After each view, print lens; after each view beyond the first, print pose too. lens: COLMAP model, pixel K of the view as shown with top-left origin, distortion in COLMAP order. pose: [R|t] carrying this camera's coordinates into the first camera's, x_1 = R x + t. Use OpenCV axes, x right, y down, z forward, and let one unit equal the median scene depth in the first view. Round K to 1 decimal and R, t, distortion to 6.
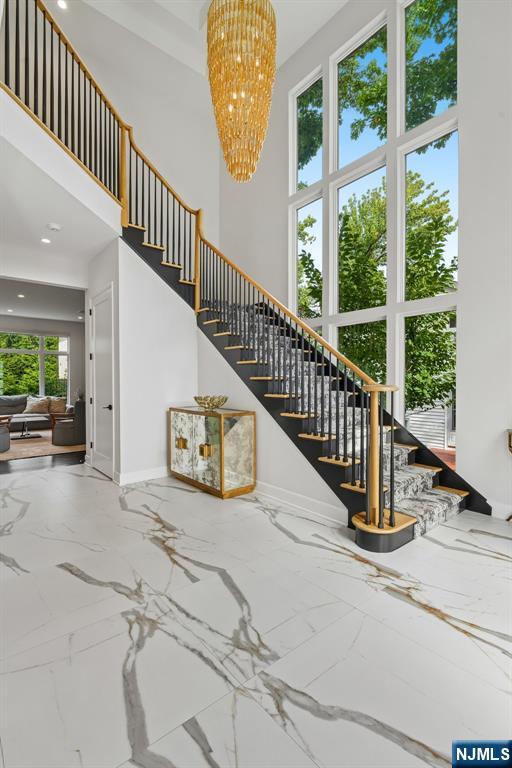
lens RADIAL K [[363.7, 0, 258.2], [0, 363.7, 384.6], [0, 0, 1]] dist [0.006162, -0.004884]
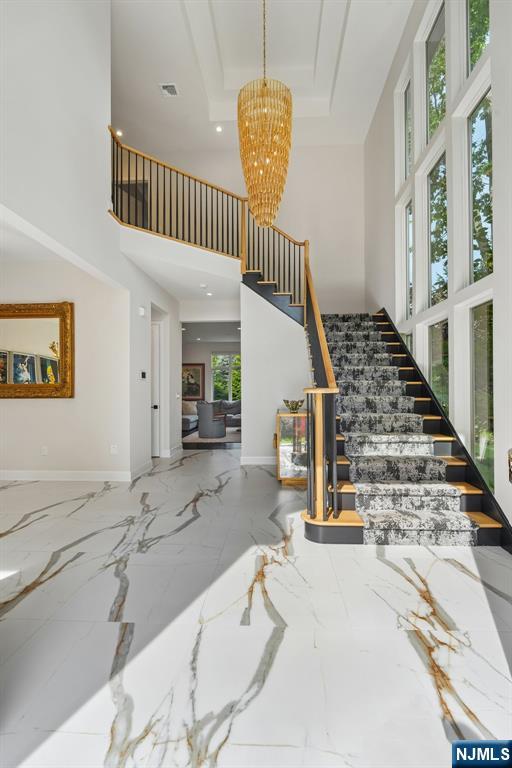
lens RADIAL K [[363.7, 0, 262.4], [0, 363.7, 385.9], [0, 0, 1]] dist [0.006162, -0.004884]
pose [[0.734647, -0.010669, -0.678366, 0.834931], [0.005069, 0.999935, -0.010237, -0.000488], [0.678431, 0.004082, 0.734653, 0.068984]]
